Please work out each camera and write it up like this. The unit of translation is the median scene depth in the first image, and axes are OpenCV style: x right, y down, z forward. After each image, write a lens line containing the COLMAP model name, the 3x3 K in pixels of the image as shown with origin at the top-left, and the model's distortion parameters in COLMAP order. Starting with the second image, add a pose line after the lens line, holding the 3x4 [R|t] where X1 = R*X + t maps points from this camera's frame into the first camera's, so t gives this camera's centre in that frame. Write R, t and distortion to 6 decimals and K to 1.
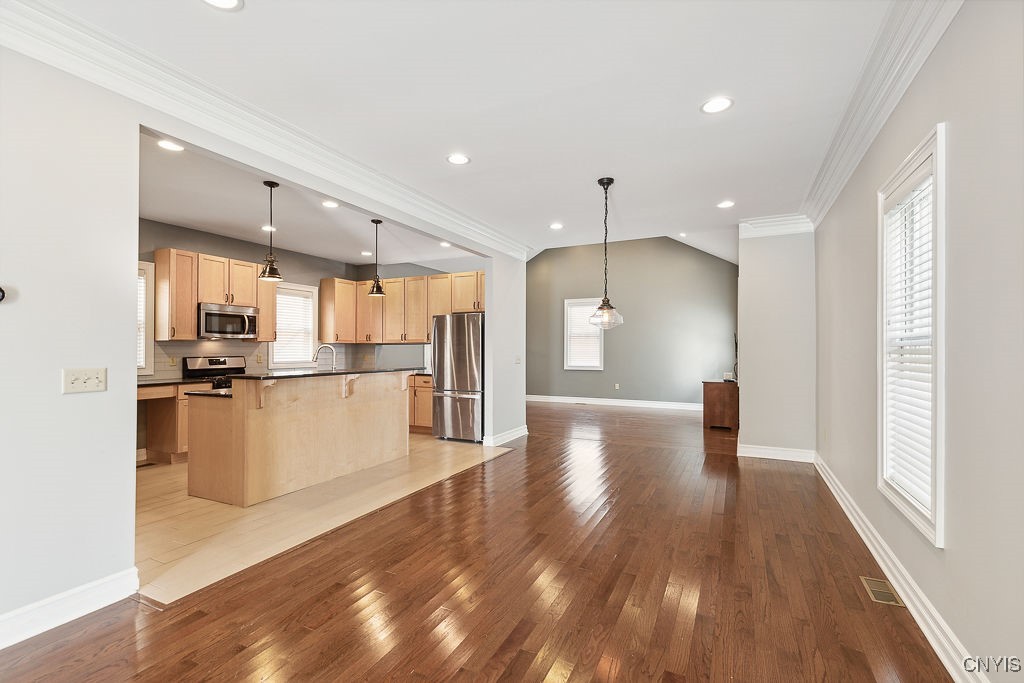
lens RADIAL K [[459.8, 0, 517.1], [0, 459.8, 342.8], [0, 0, 1]] dist [0.003807, -0.001881]
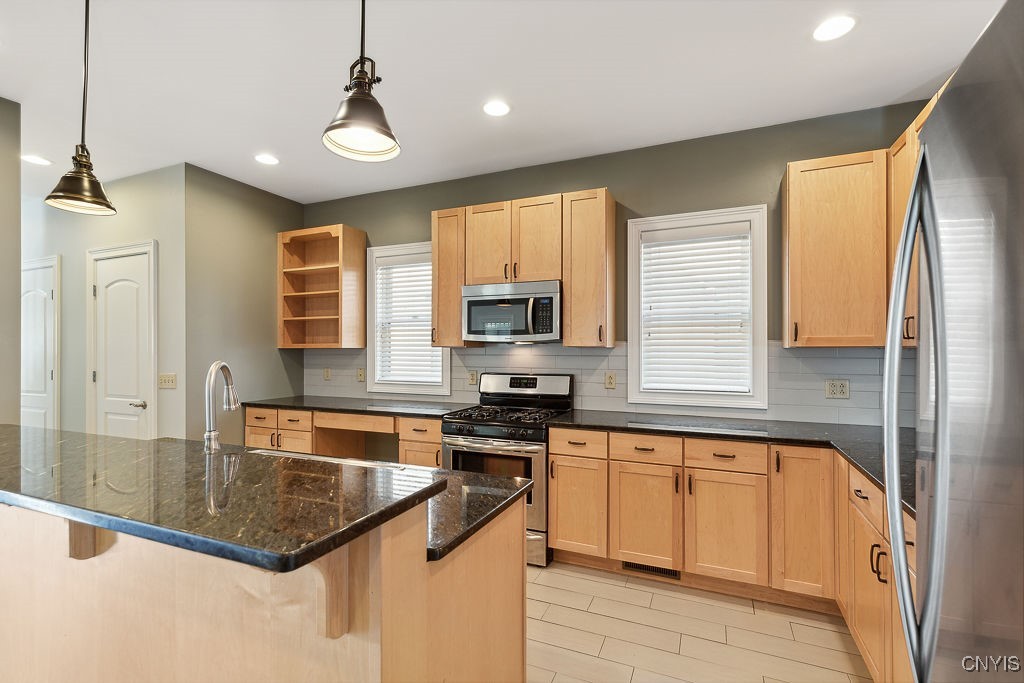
lens RADIAL K [[459.8, 0, 515.0], [0, 459.8, 347.0], [0, 0, 1]] dist [0.003807, -0.001881]
pose [[0.040700, -0.004457, -0.999161, -0.067338], [0.014271, 0.999891, -0.003879, -0.001728], [0.999069, -0.014101, 0.040759, 0.975781]]
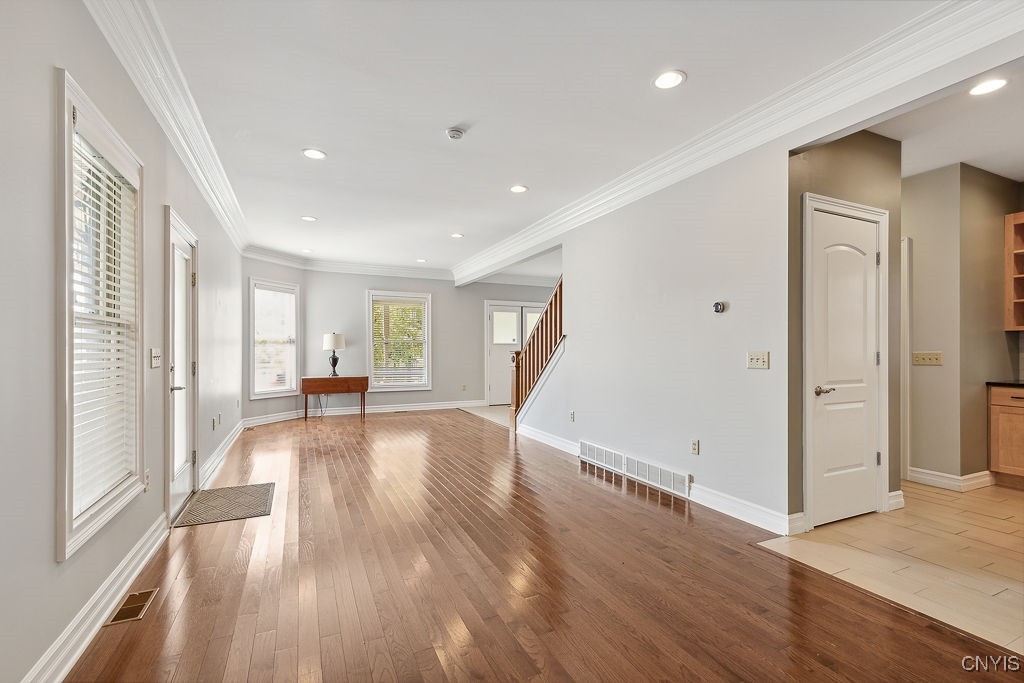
lens RADIAL K [[459.8, 0, 514.6], [0, 459.8, 349.3], [0, 0, 1]] dist [0.003807, -0.001881]
pose [[-0.636329, 0.001298, -0.771417, 0.239290], [0.012411, 0.999886, -0.008555, 0.018027], [0.771318, -0.015018, -0.636273, 0.505077]]
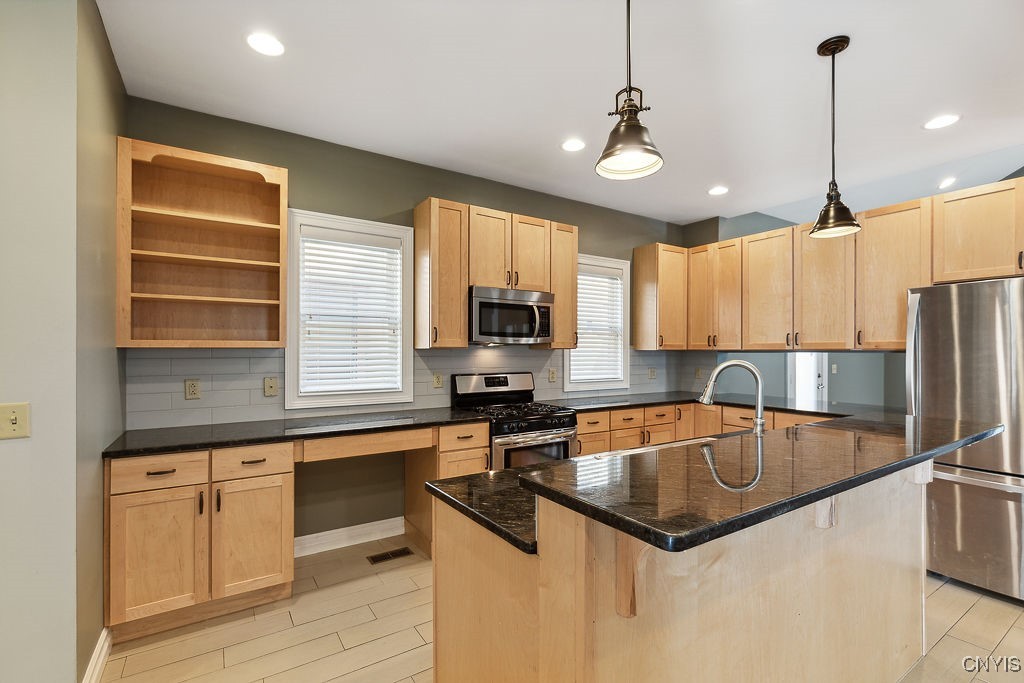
lens RADIAL K [[459.8, 0, 510.0], [0, 459.8, 350.7], [0, 0, 1]] dist [0.003807, -0.001881]
pose [[0.853183, 0.001100, -0.521611, -0.310132], [0.004877, 0.999937, 0.010085, -0.007088], [0.521589, -0.011148, 0.853124, 0.477767]]
